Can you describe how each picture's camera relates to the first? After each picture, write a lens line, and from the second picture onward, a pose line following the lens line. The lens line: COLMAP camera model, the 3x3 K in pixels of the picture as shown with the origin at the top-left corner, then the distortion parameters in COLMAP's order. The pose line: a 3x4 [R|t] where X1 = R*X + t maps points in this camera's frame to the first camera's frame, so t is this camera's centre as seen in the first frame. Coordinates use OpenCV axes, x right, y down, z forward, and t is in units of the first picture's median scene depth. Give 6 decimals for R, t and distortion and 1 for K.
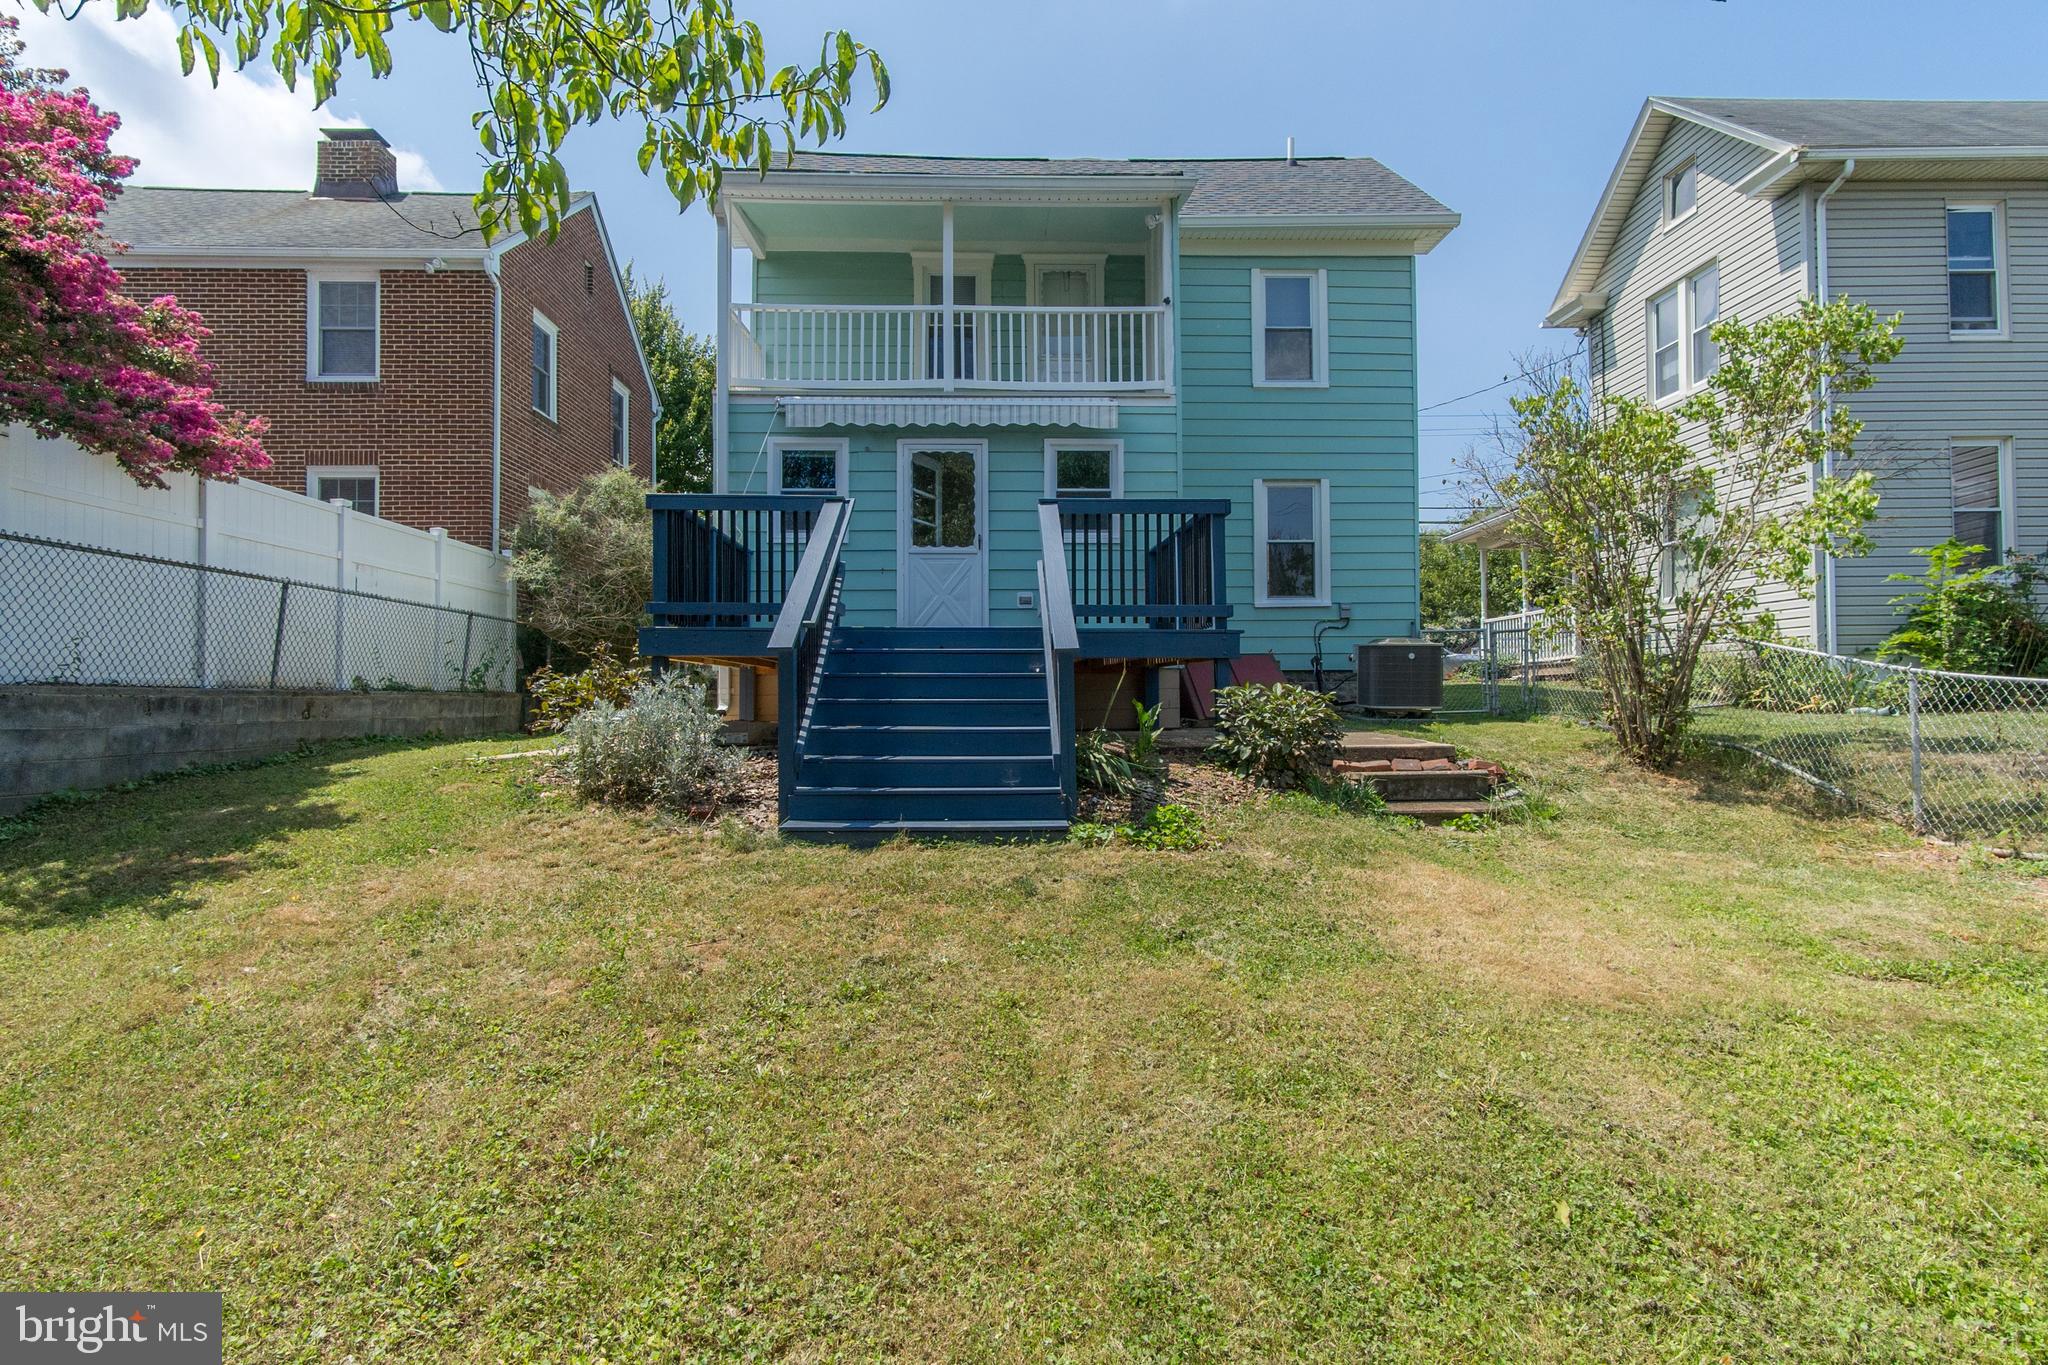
lens RADIAL K [[1093.5, 0, 1025.9], [0, 1093.5, 677.9], [0, 0, 1]] dist [-0.000575, 0.005989]
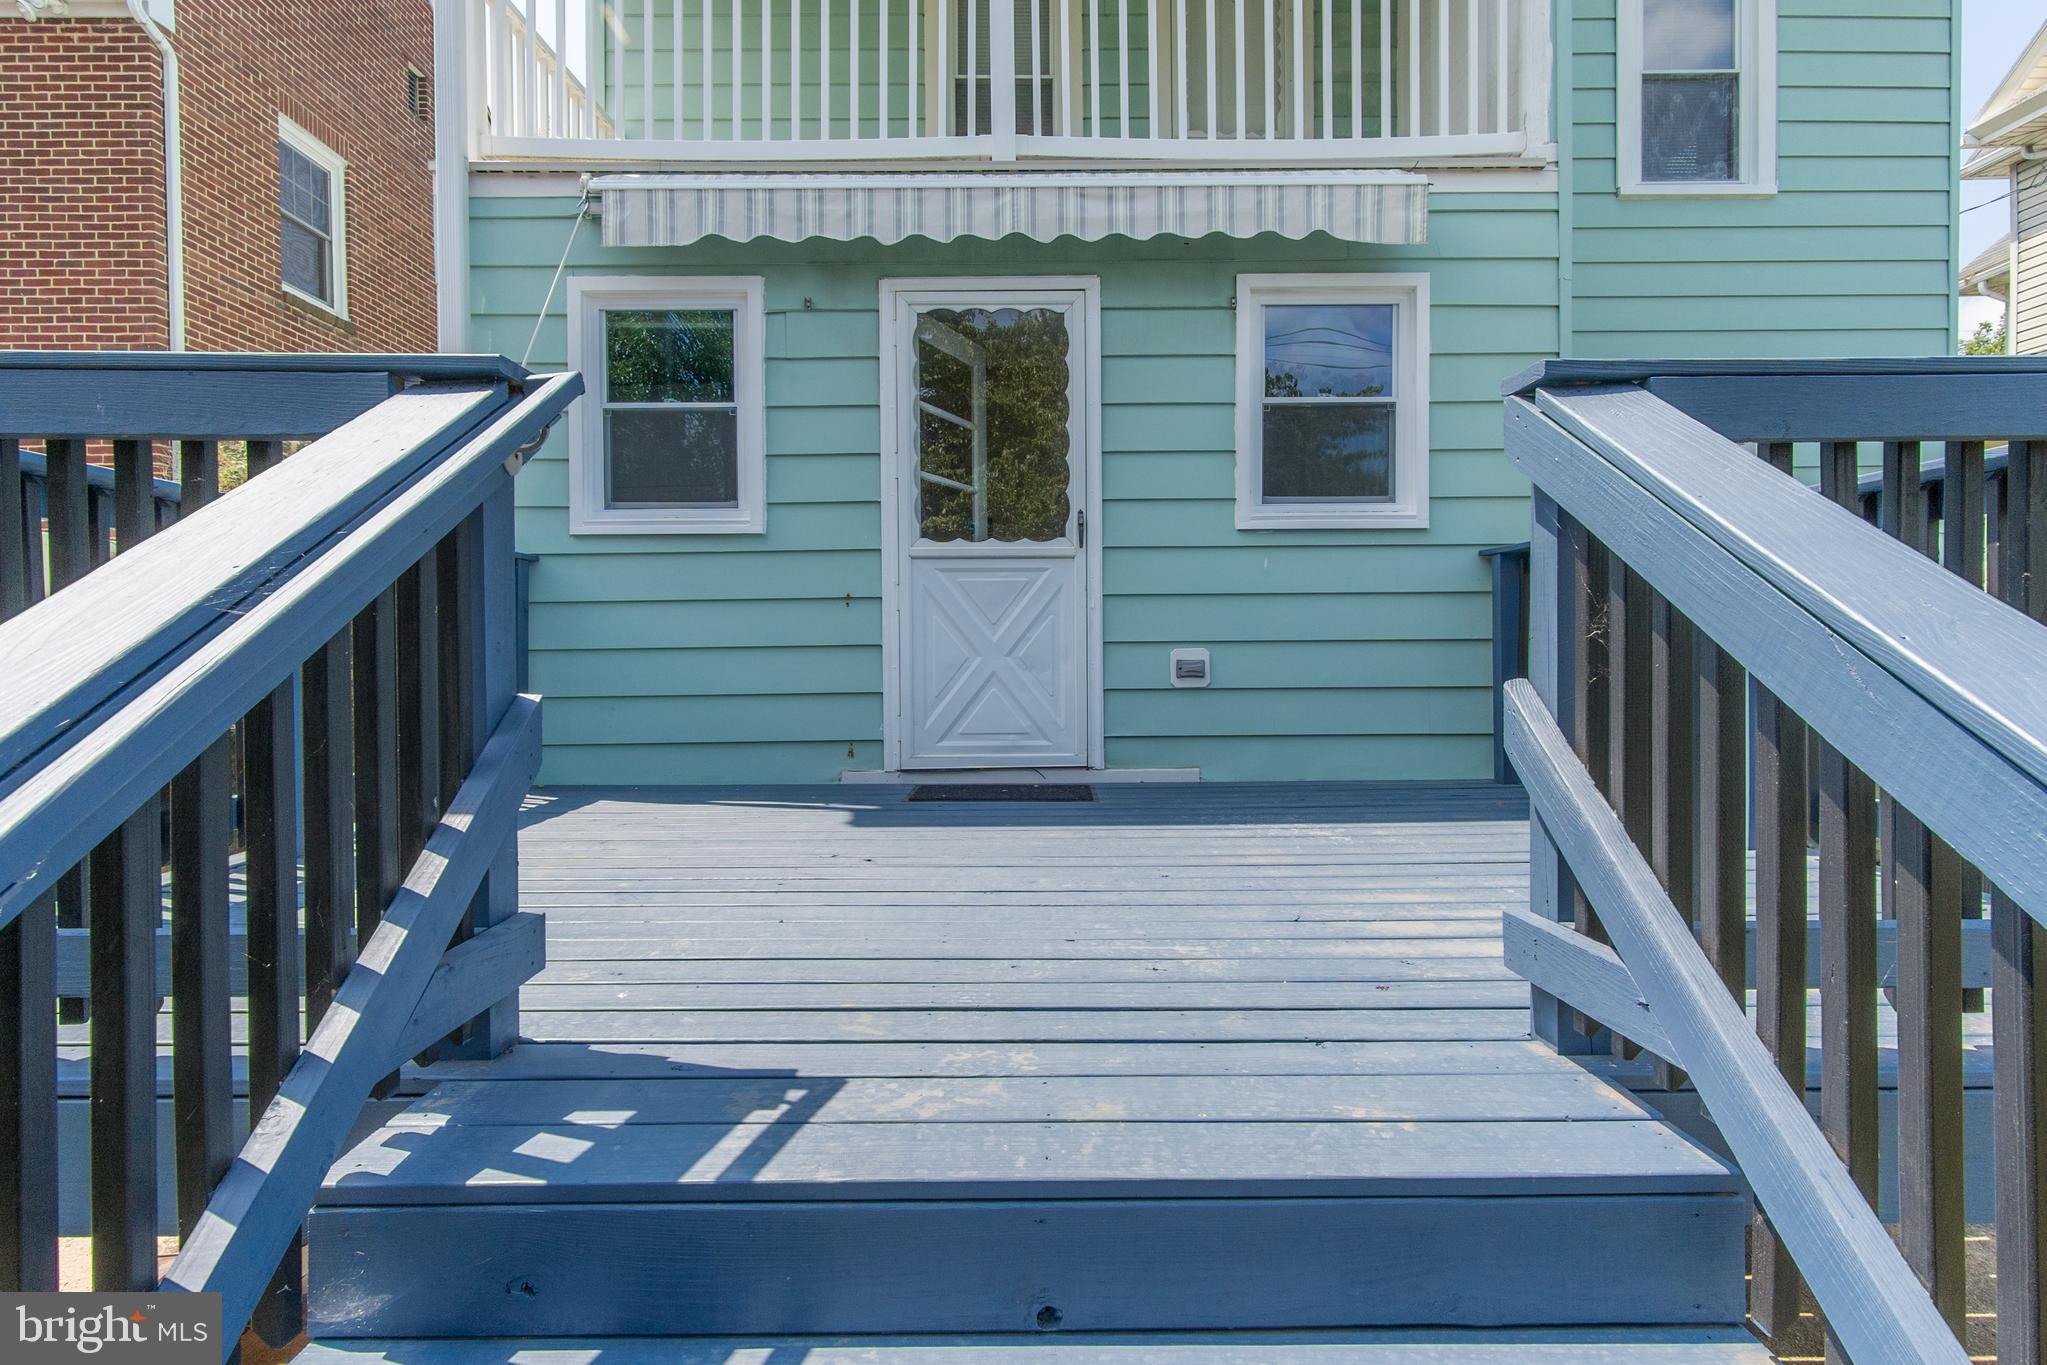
lens RADIAL K [[1093.0, 0, 1023.0], [0, 1093.0, 668.0], [0, 0, 1]] dist [-0.000575, 0.005989]
pose [[0.999361, -0.002674, -0.035639, -0.049551], [0.003809, 0.999486, 0.031816, -0.084799], [0.035536, -0.031931, 0.998858, 0.585168]]
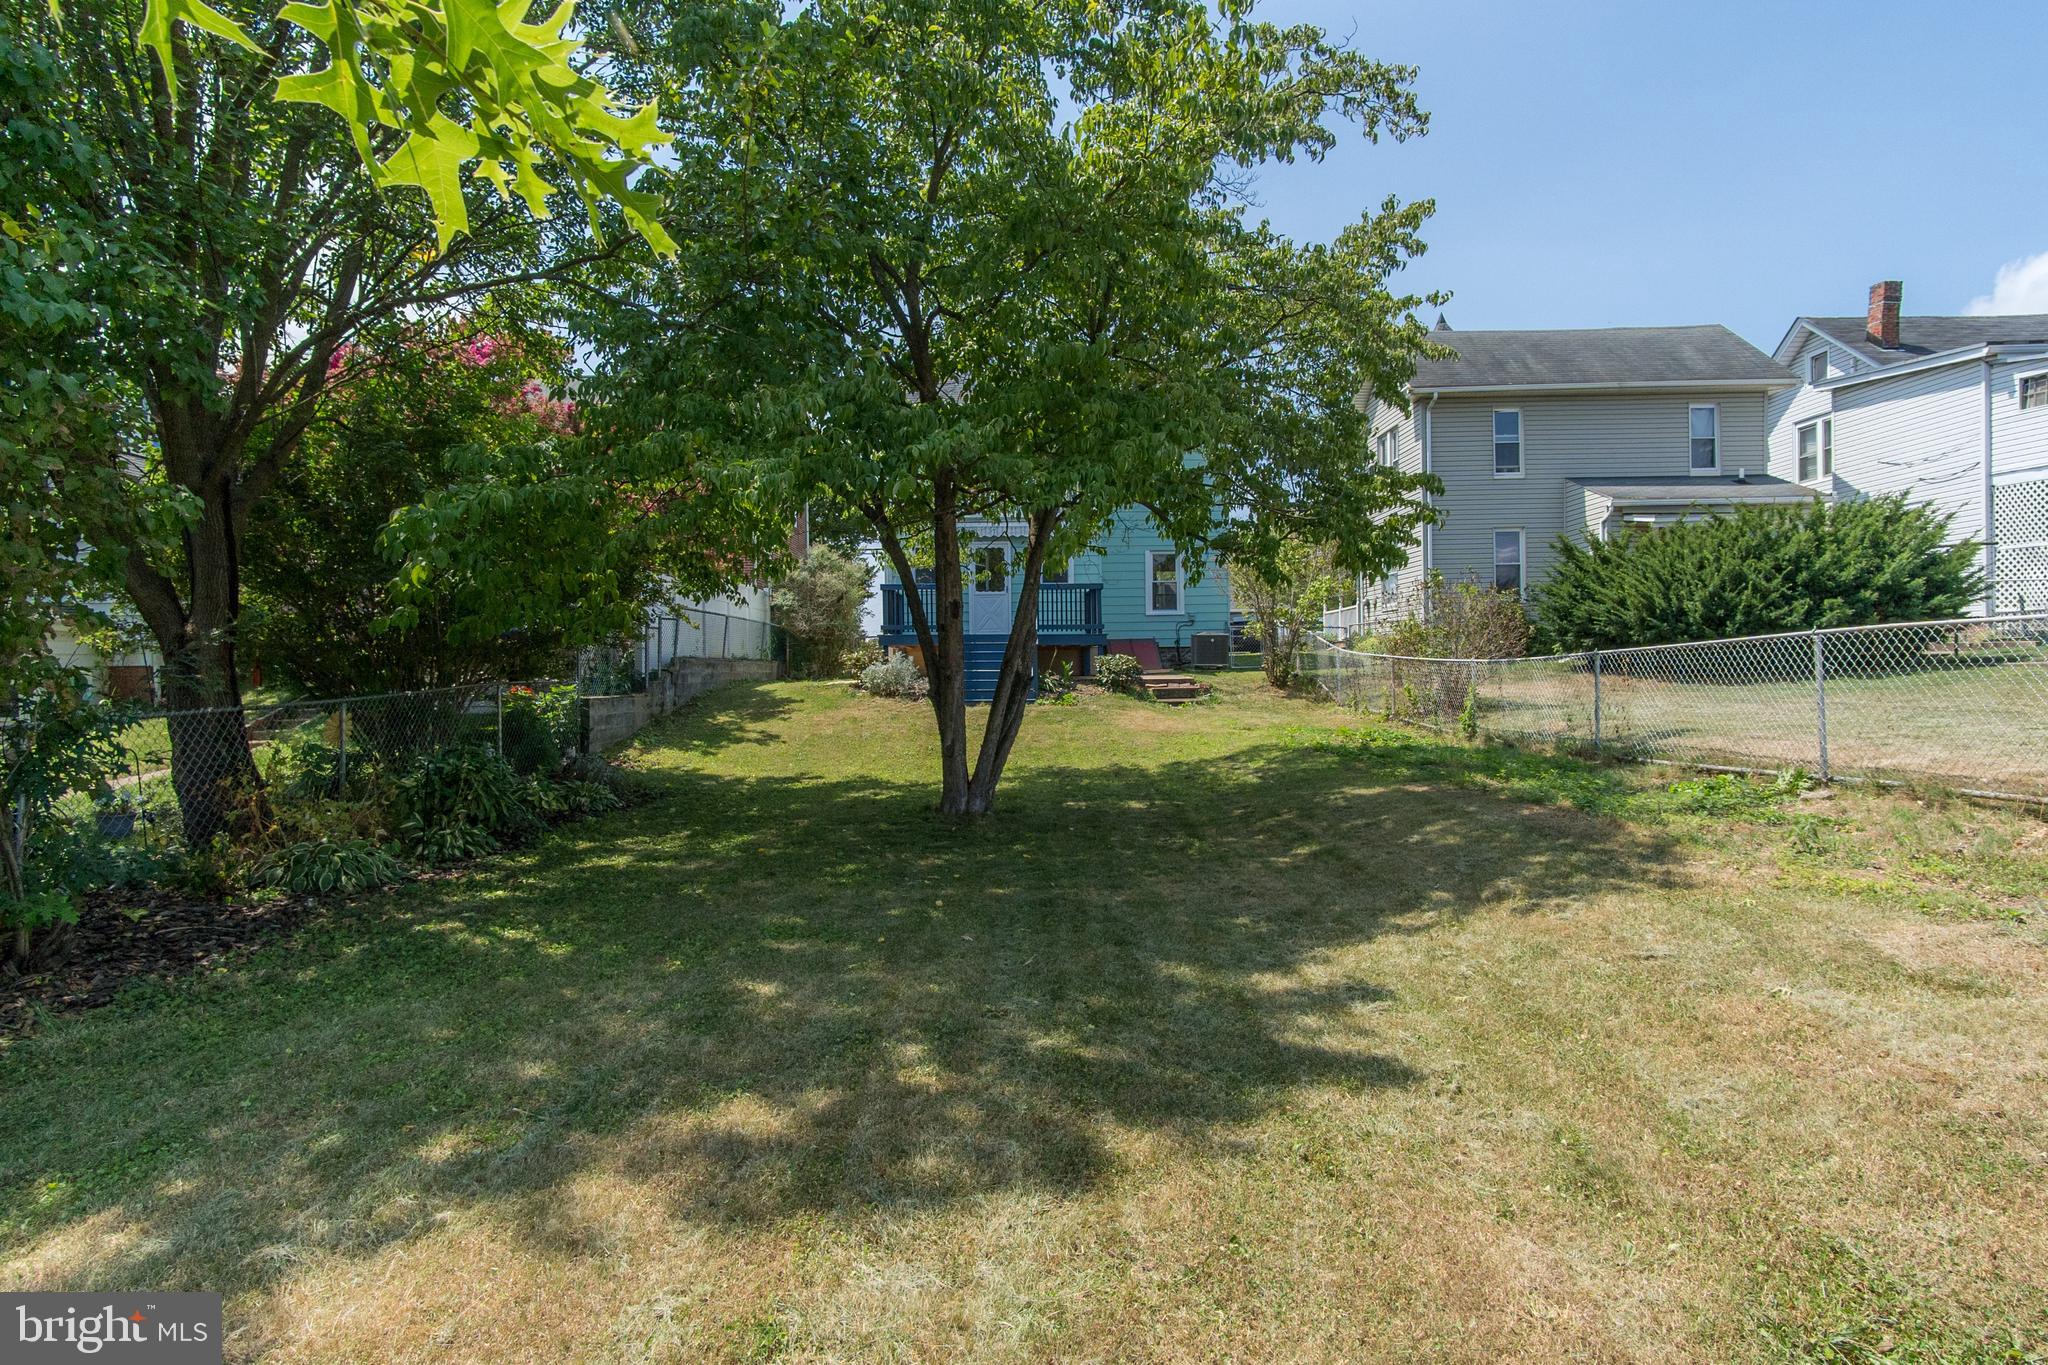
lens RADIAL K [[1093.5, 0, 1024.9], [0, 1093.5, 680.8], [0, 0, 1]] dist [-0.000575, 0.005989]
pose [[0.999512, -0.006208, -0.030619, 0.058444], [0.007162, 0.999489, 0.031141, -0.010722], [0.030410, -0.031345, 0.999046, -1.169915]]
